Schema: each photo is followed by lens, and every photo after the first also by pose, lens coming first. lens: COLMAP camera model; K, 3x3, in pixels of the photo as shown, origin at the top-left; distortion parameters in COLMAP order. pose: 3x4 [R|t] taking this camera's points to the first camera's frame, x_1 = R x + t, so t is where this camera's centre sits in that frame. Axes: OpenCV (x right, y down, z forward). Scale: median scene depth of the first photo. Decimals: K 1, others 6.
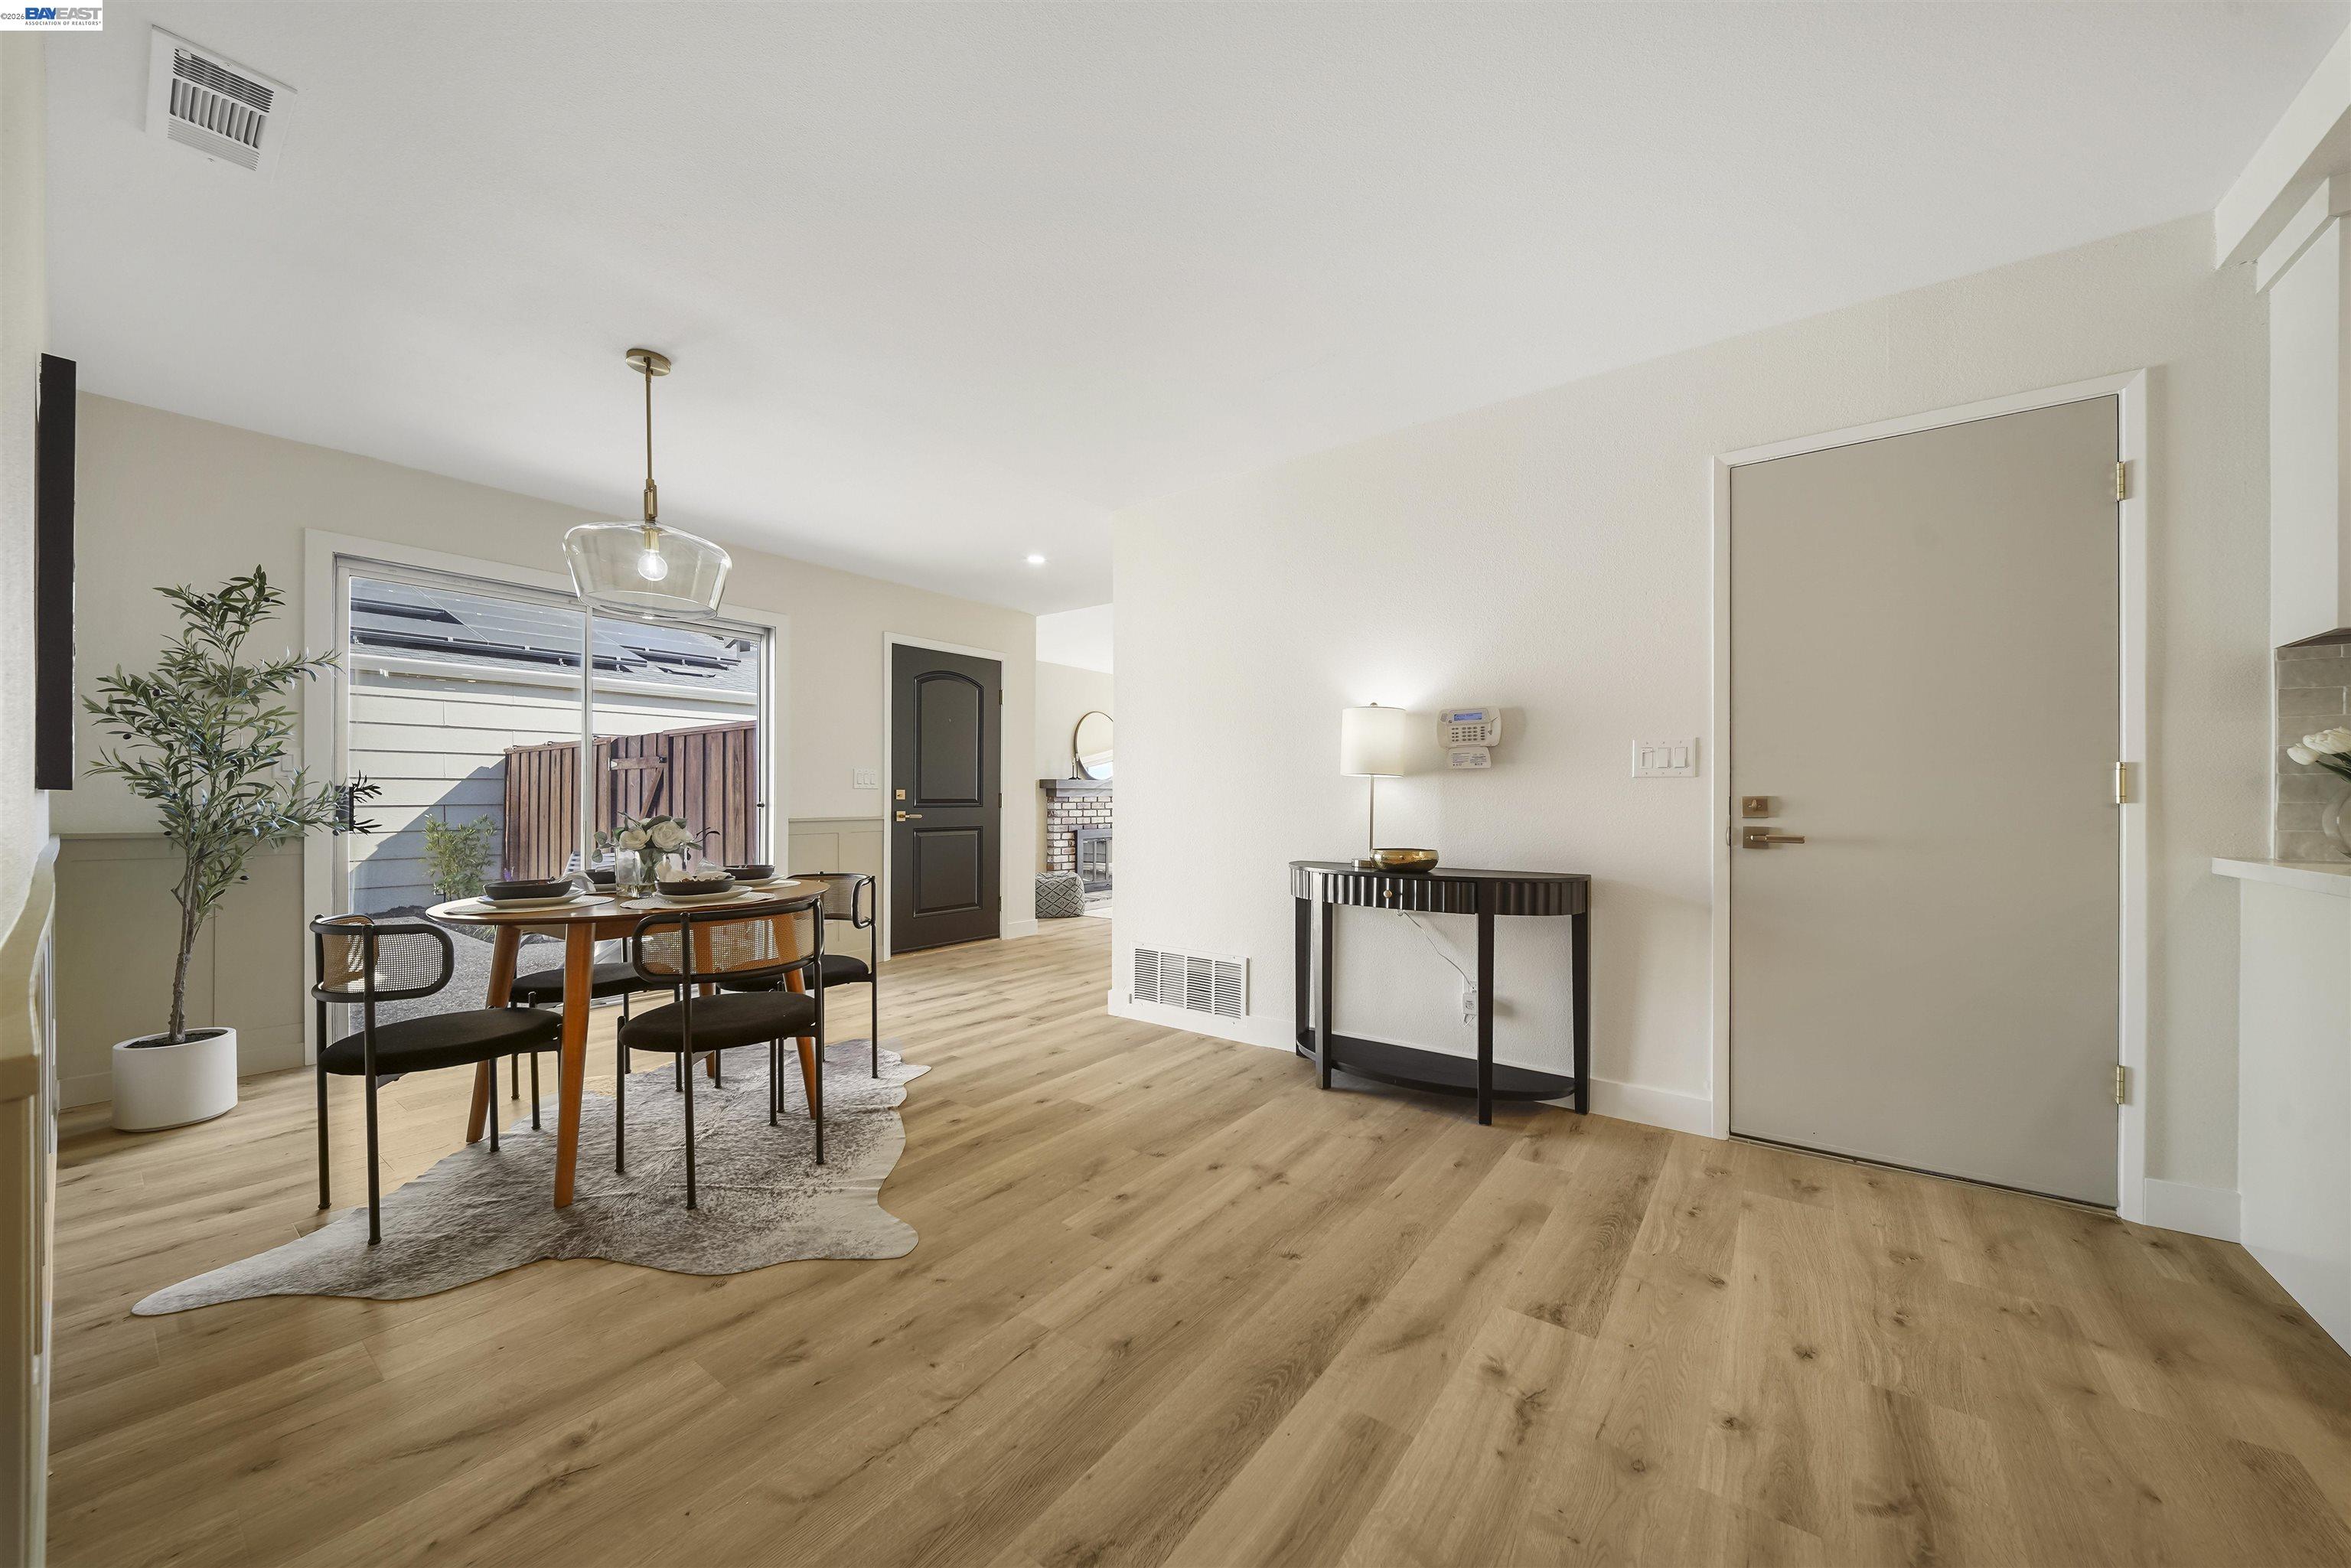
lens RADIAL K [[832.8, 0, 1159.6], [0, 832.8, 791.3], [0, 0, 1]] dist [0.009658, -0.012208]
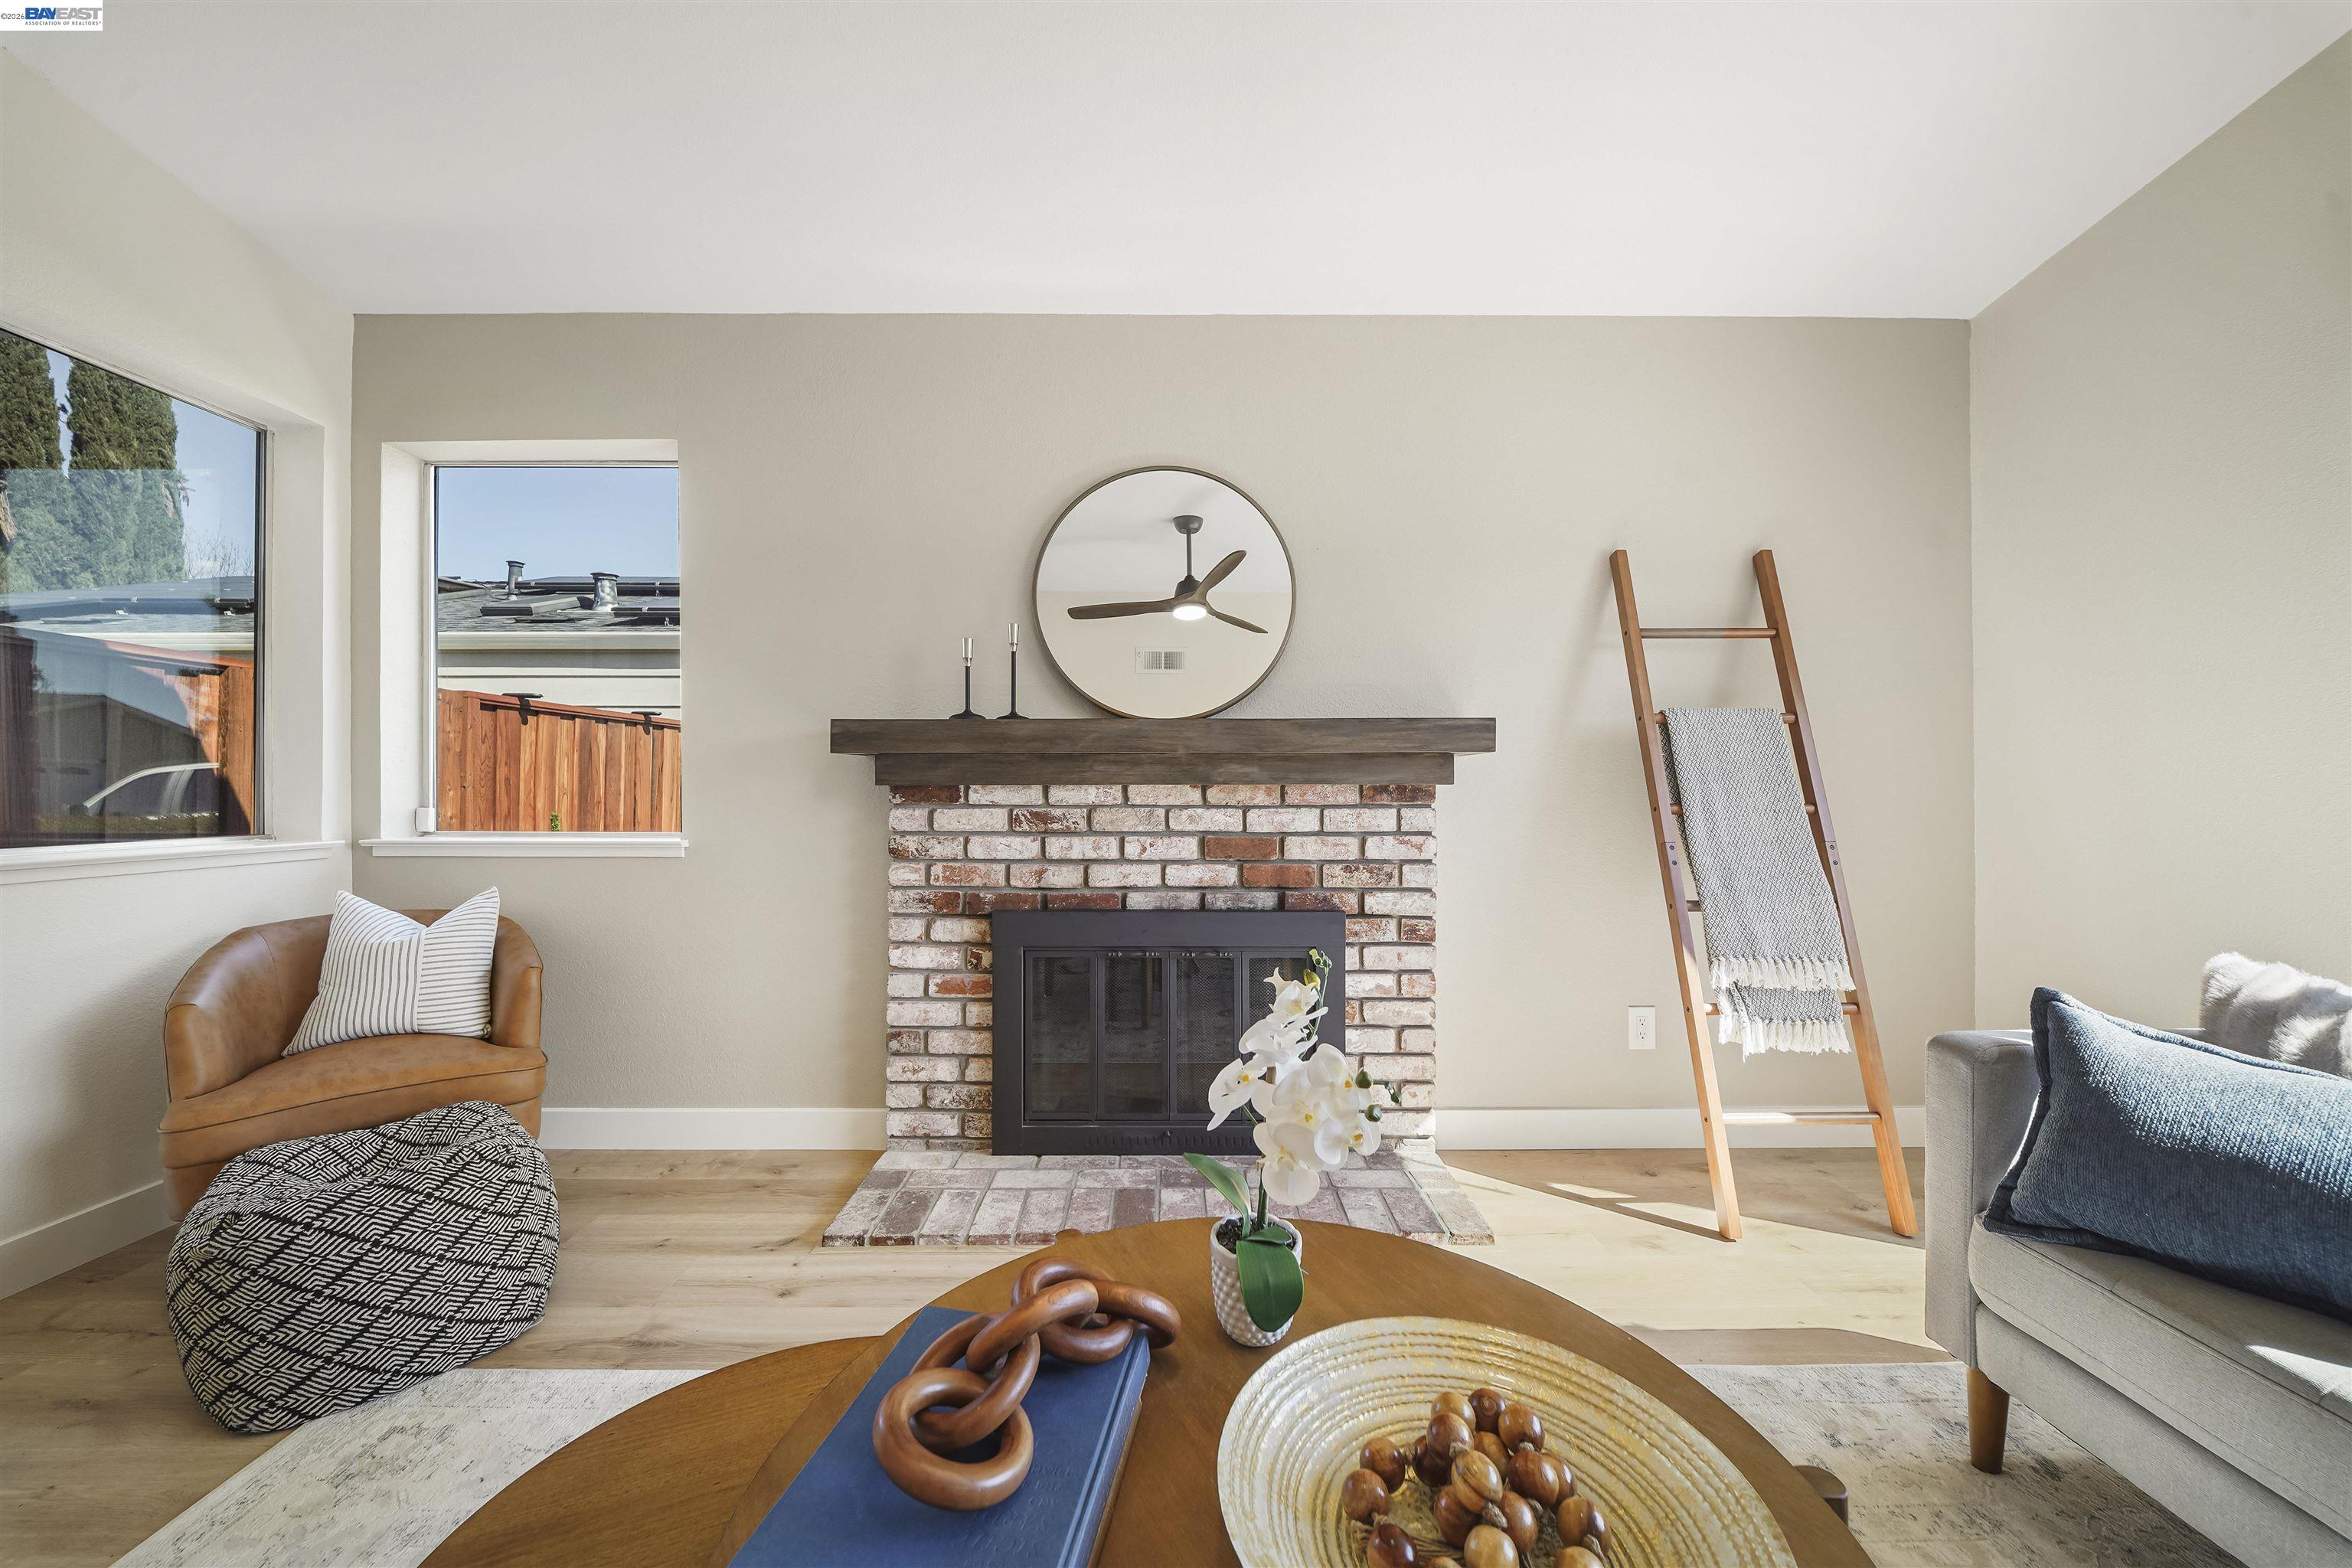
lens RADIAL K [[843.7, 0, 1202.8], [0, 843.7, 774.8], [0, 0, 1]] dist [0.002719, -0.003876]
pose [[0.617396, -0.005566, -0.786633, 0.432435], [0.001698, 0.999982, -0.005743, 0.013199], [0.786651, 0.002210, 0.617394, 2.499754]]
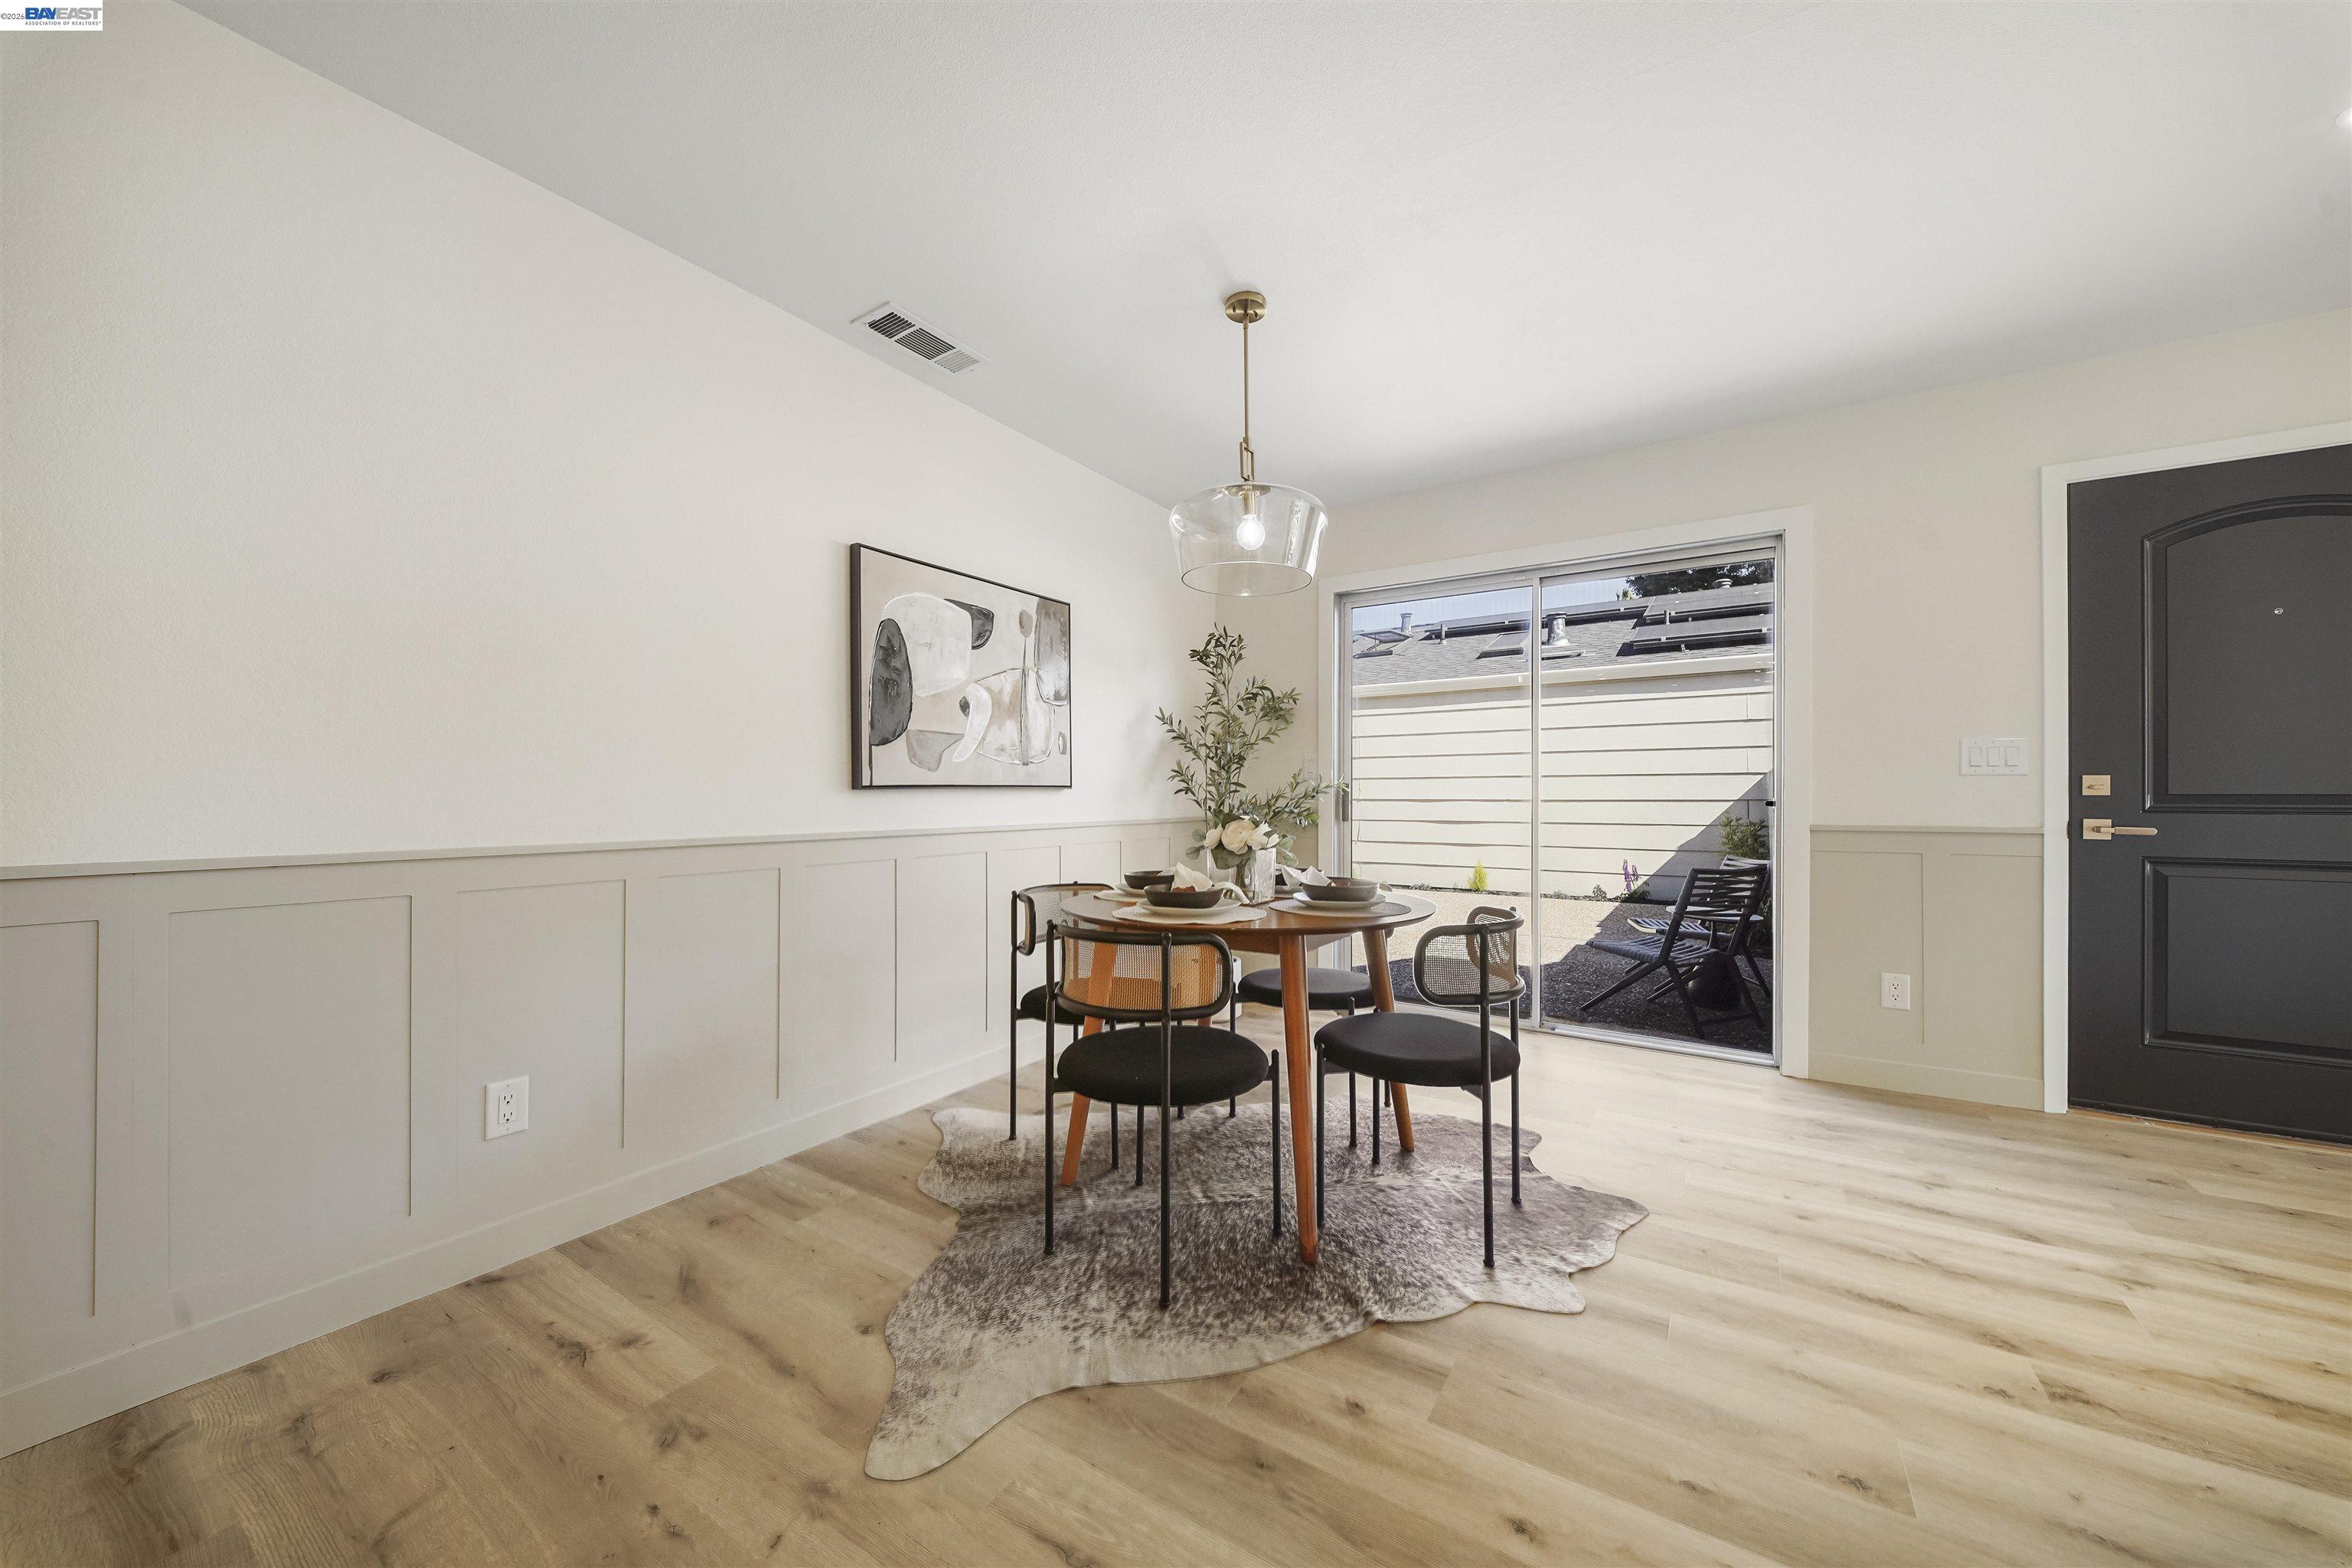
lens RADIAL K [[840.4, 0, 1171.0], [0, 840.4, 788.3], [0, 0, 1]] dist [0.006648, -0.007274]
pose [[0.077959, -0.001665, -0.996955, 0.242553], [0.010335, 0.999946, -0.000862, 0.000902], [0.996903, -0.010236, 0.077972, 0.734327]]
